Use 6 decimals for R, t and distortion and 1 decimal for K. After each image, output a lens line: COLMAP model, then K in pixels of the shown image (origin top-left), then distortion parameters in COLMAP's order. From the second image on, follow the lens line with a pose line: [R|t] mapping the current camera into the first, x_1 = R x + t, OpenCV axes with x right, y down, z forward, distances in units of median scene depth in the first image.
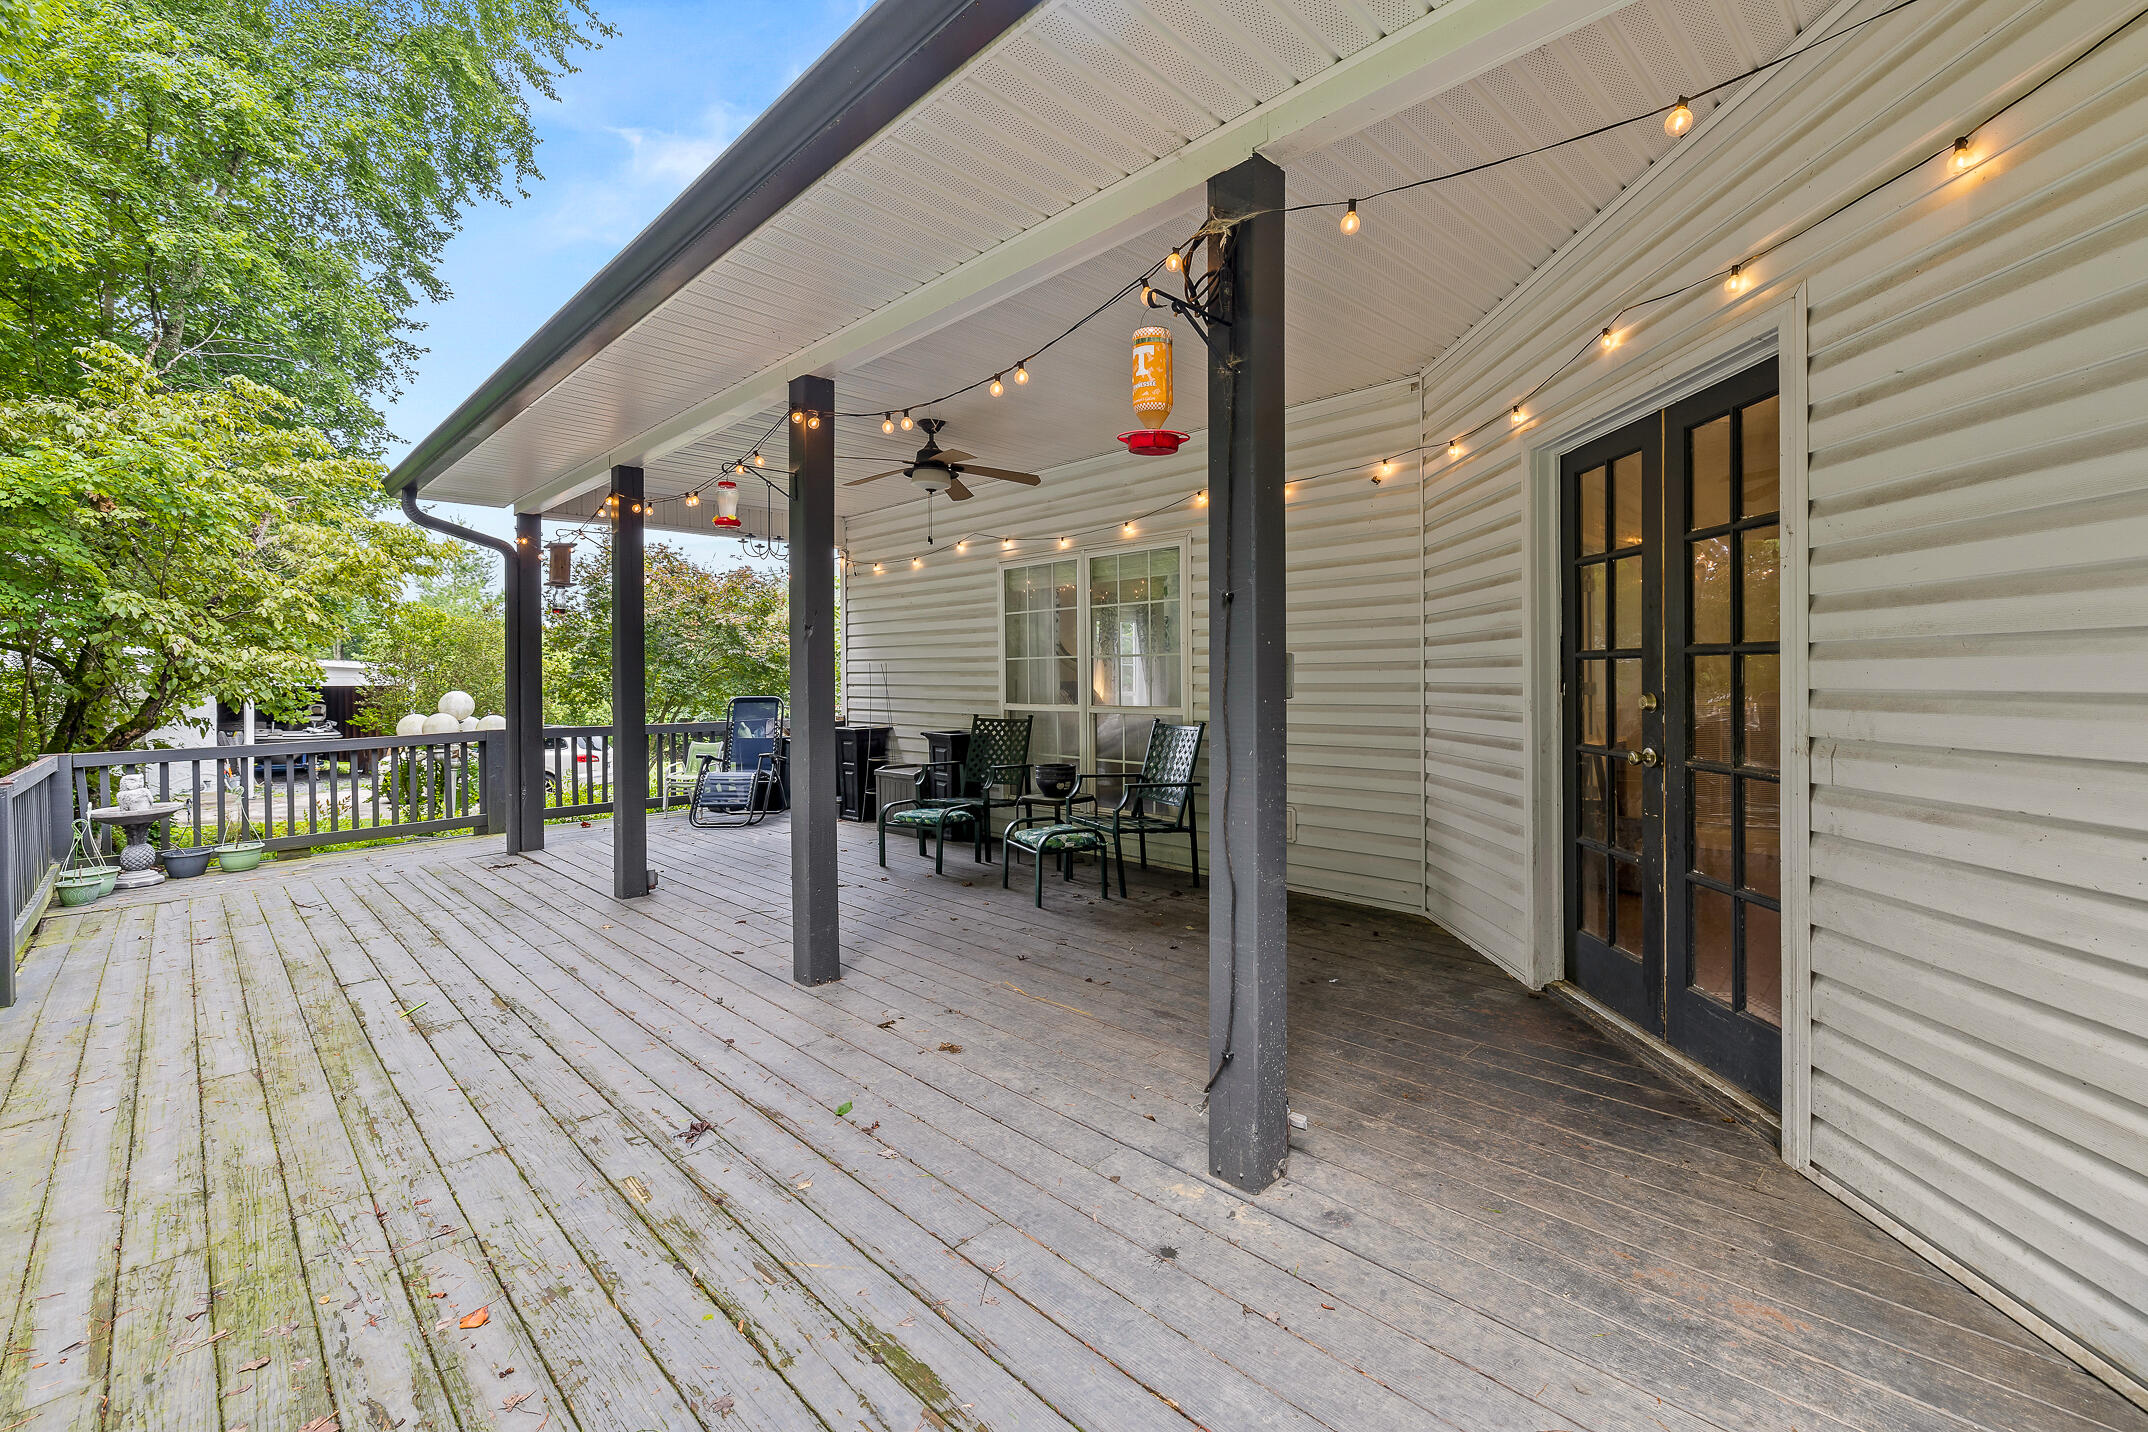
lens RADIAL K [[911.8, 0, 1081.4], [0, 911.8, 674.4], [0, 0, 1]] dist [-0.002867, -0.000135]
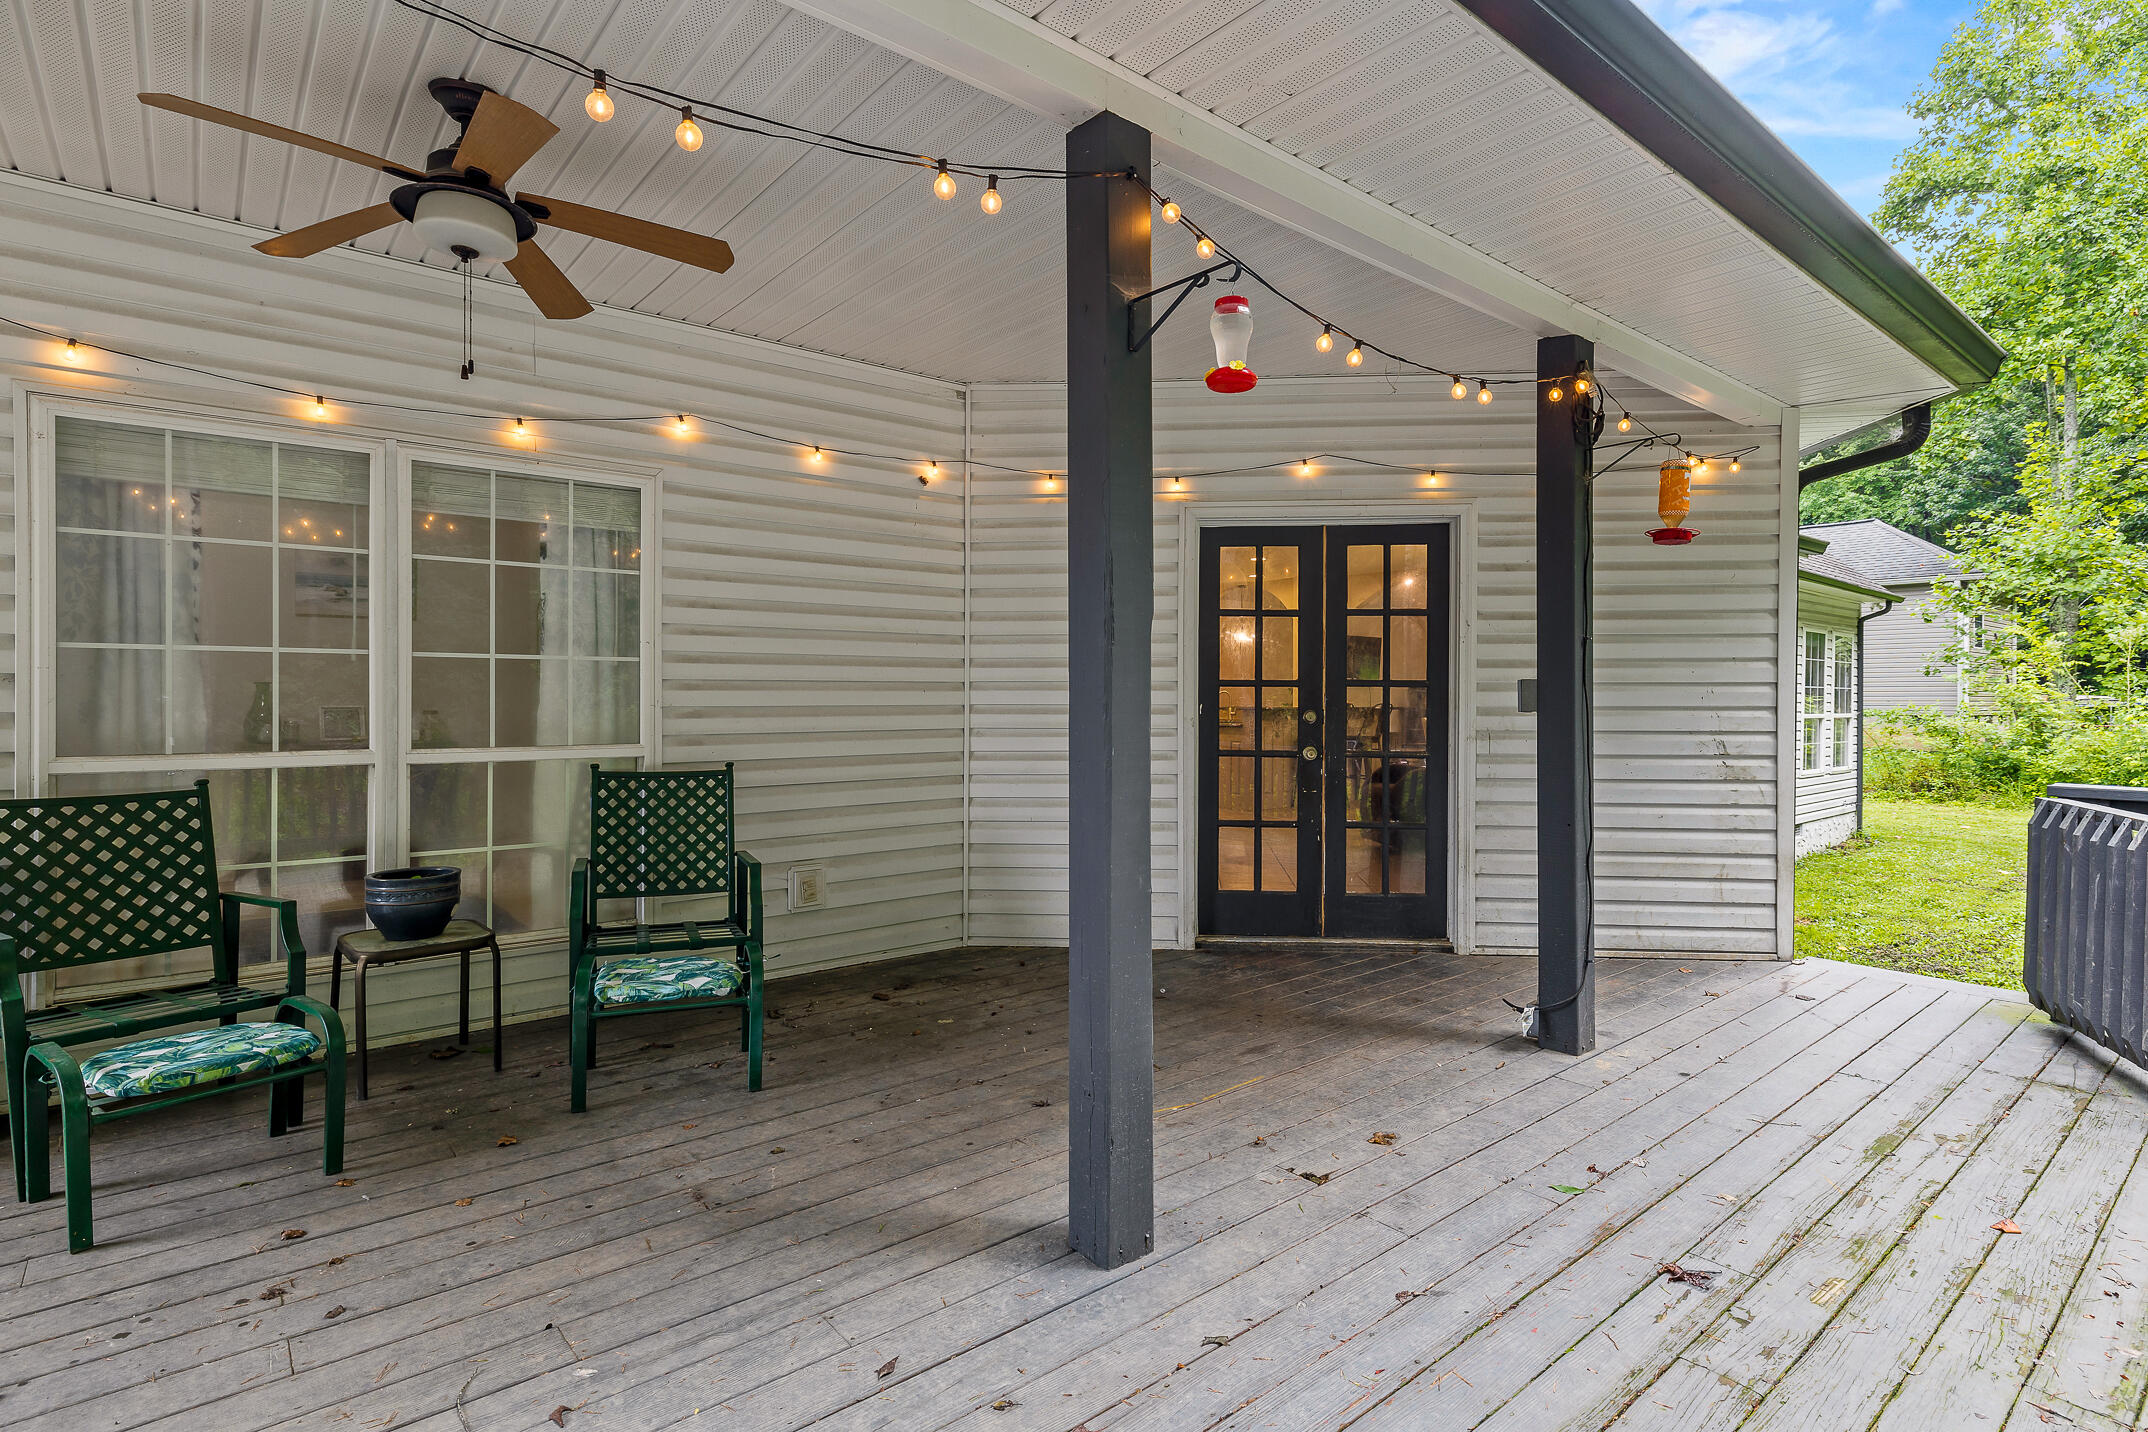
lens RADIAL K [[1080.8, 0, 1070.4], [0, 1080.8, 704.4], [0, 0, 1]] dist [-0.002034, 0.002017]
pose [[0.088439, 0.001185, 0.996081, -0.530511], [-0.006630, 0.999978, -0.000601, 0.006340], [-0.996059, -0.006551, 0.088445, 0.550789]]
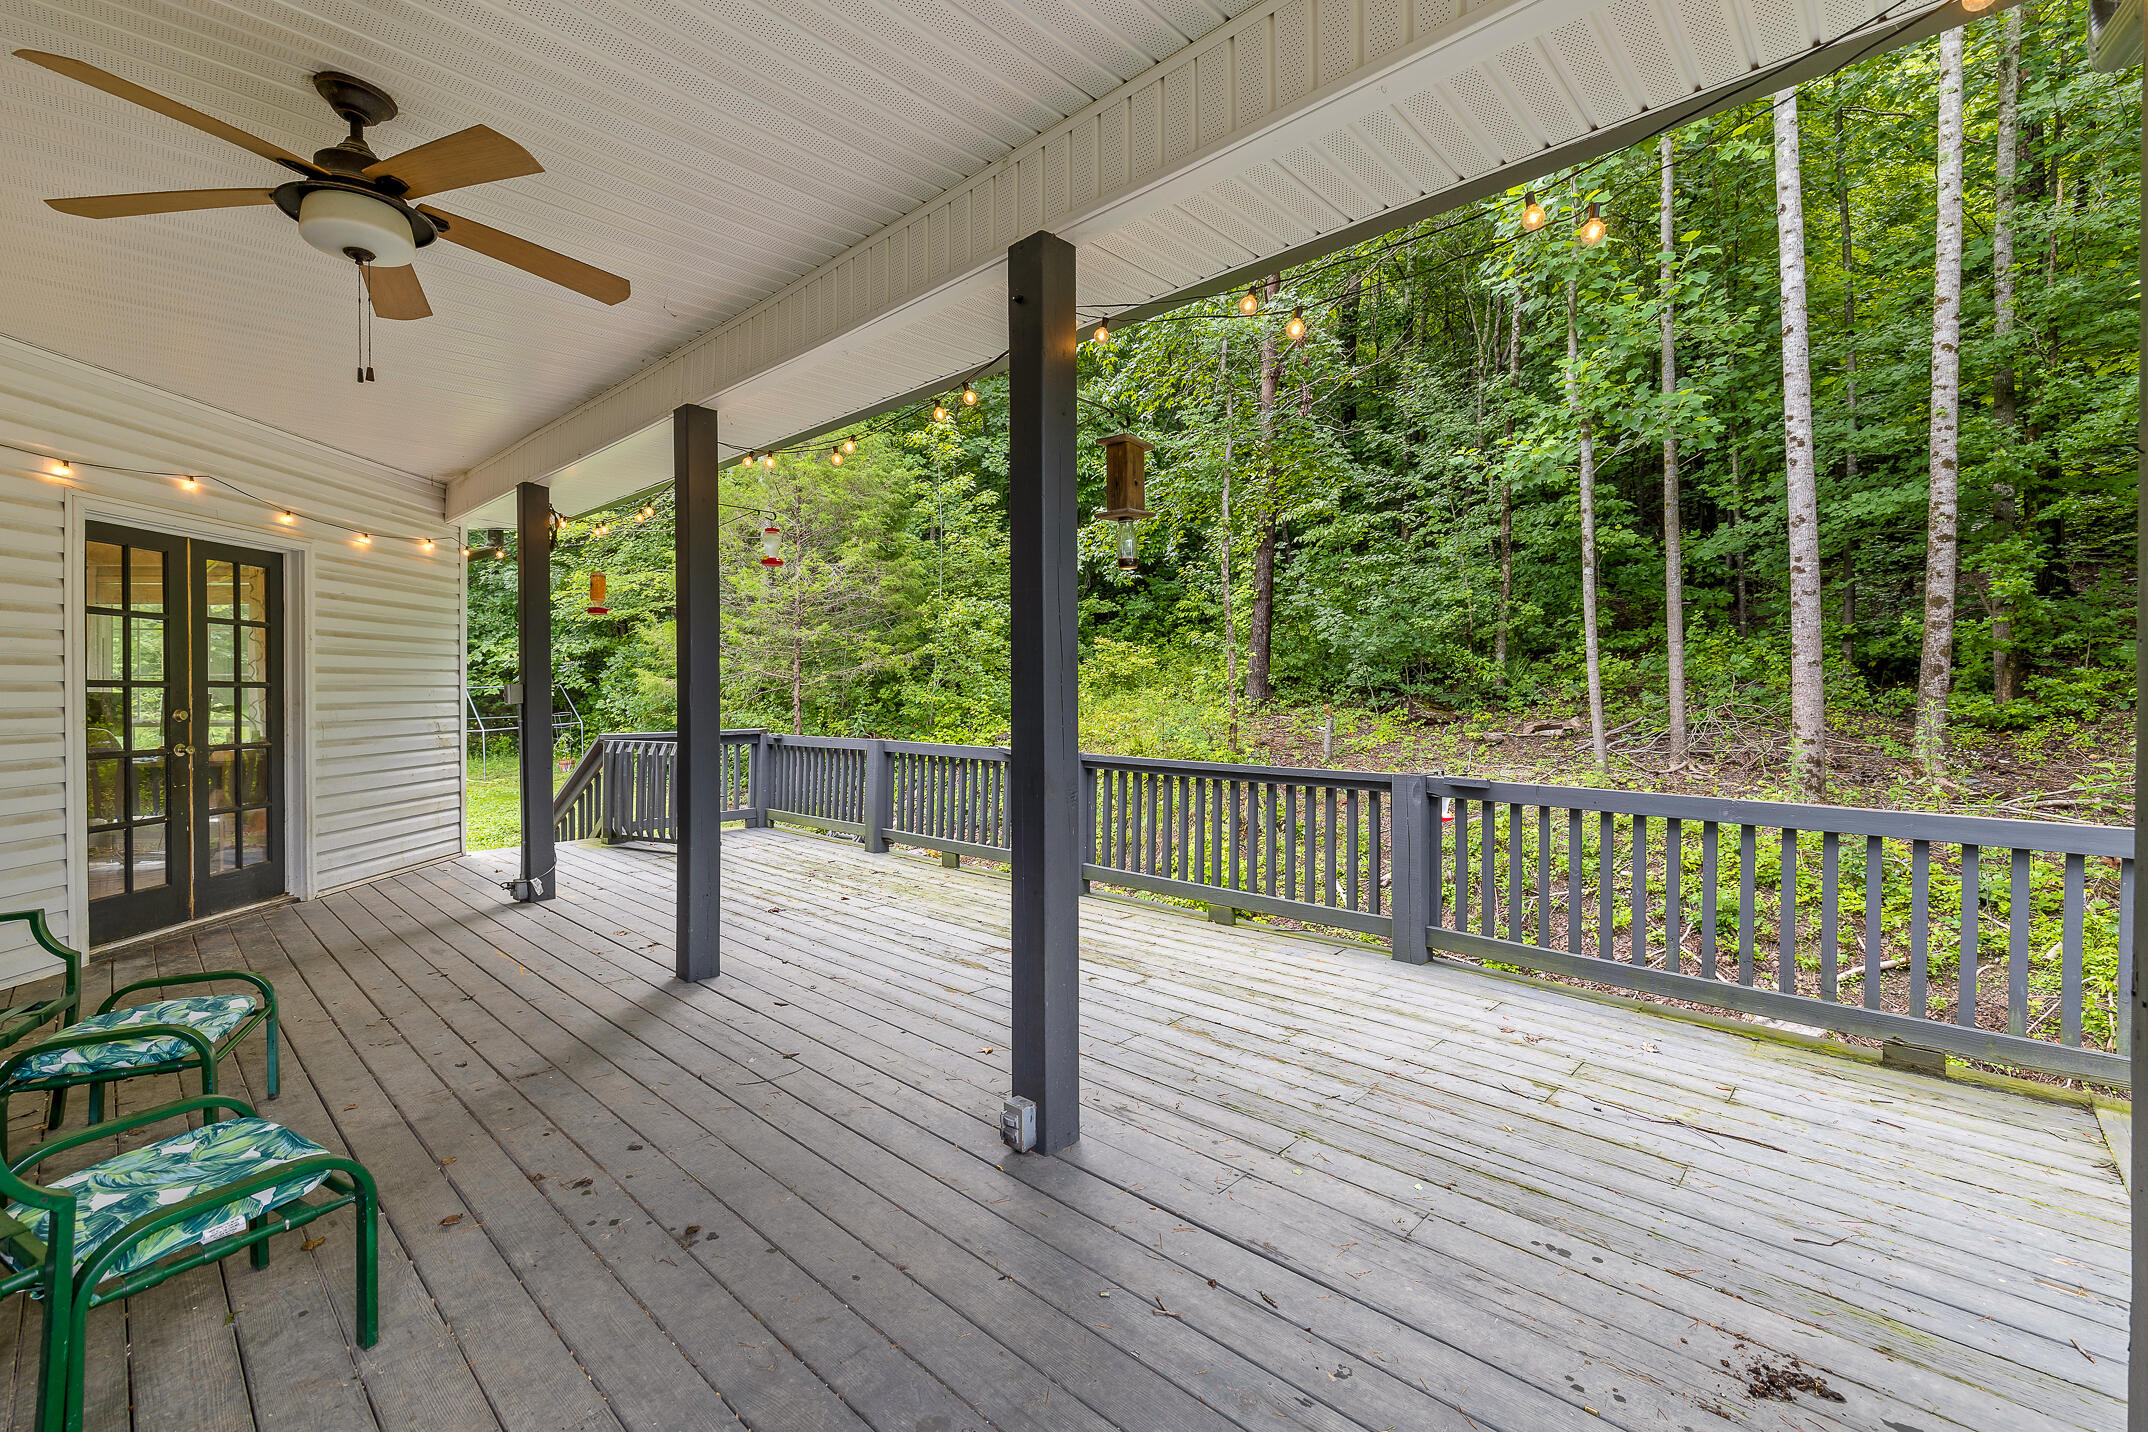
lens RADIAL K [[911.8, 0, 1071.5], [0, 911.8, 700.7], [0, 0, 1]] dist [-0.002867, -0.000135]
pose [[-0.999317, 0.014251, -0.034092, -0.395224], [0.013931, 0.999857, 0.009610, 0.004929], [0.034224, 0.009128, -0.999372, 1.182810]]
